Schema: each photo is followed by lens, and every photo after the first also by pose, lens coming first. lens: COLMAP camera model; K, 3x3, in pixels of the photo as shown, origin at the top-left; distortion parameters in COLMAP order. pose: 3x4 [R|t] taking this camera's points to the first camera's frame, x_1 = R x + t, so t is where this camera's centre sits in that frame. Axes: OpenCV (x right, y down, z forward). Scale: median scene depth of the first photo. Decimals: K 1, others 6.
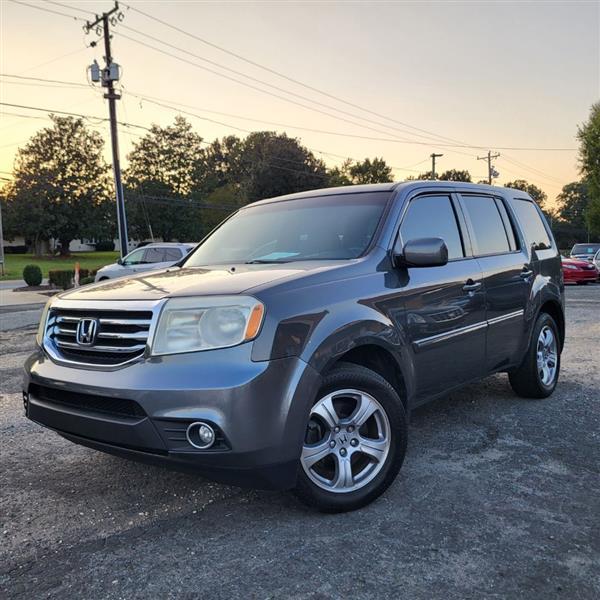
lens RADIAL K [[607.1, 0, 298.1], [0, 607.1, 299.1], [0, 0, 1]] dist [0.034434, -0.026575]
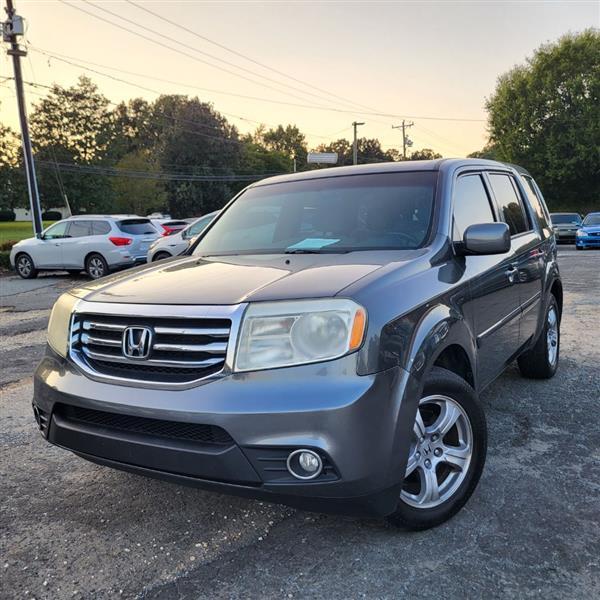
lens RADIAL K [[608.4, 0, 298.6], [0, 608.4, 300.9], [0, 0, 1]] dist [0.034832, -0.029907]
pose [[0.989722, -0.025654, 0.140685, -0.025317], [0.017996, 0.998300, 0.055434, -0.004807], [-0.141868, -0.052332, 0.988501, 0.014565]]
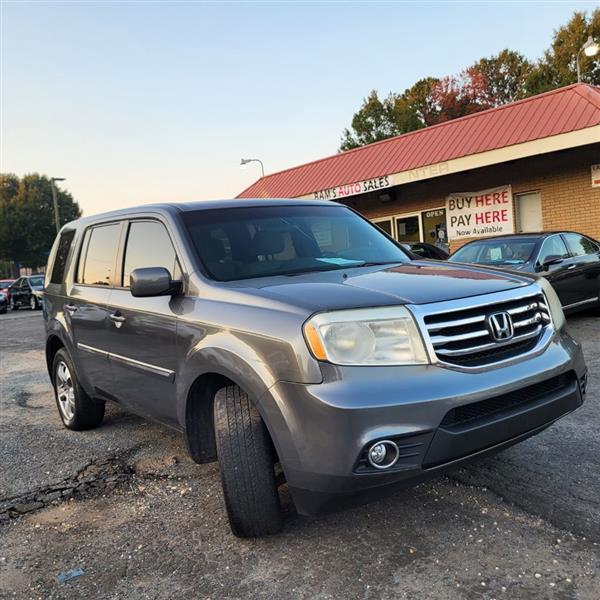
lens RADIAL K [[606.3, 0, 292.4], [0, 606.3, 300.8], [0, 0, 1]] dist [0.036317, -0.027965]
pose [[0.263709, -0.057783, 0.962870, -0.139422], [0.130861, 0.991119, 0.023638, -0.005246], [-0.955685, 0.119769, 0.268928, 0.109333]]
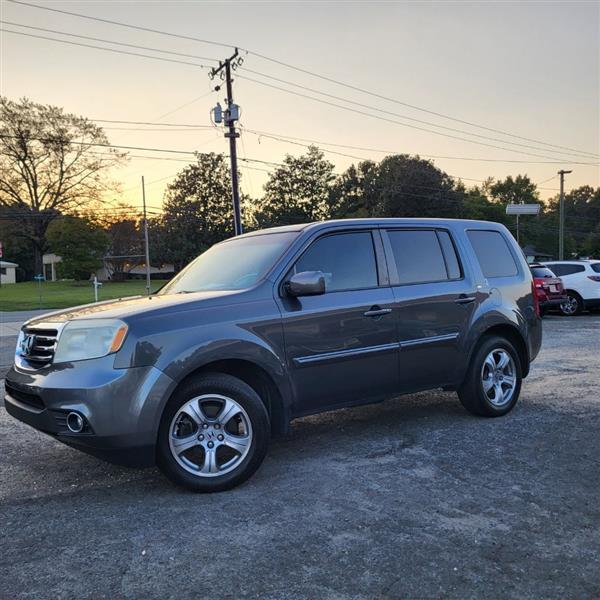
lens RADIAL K [[605.0, 0, 303.5], [0, 605.0, 311.5], [0, 0, 1]] dist [0.025165, -0.002418]
pose [[0.975369, 0.001607, -0.220576, 0.056638], [-0.005406, 0.999847, -0.016621, -0.000289], [0.220515, 0.017404, 0.975228, -0.018955]]
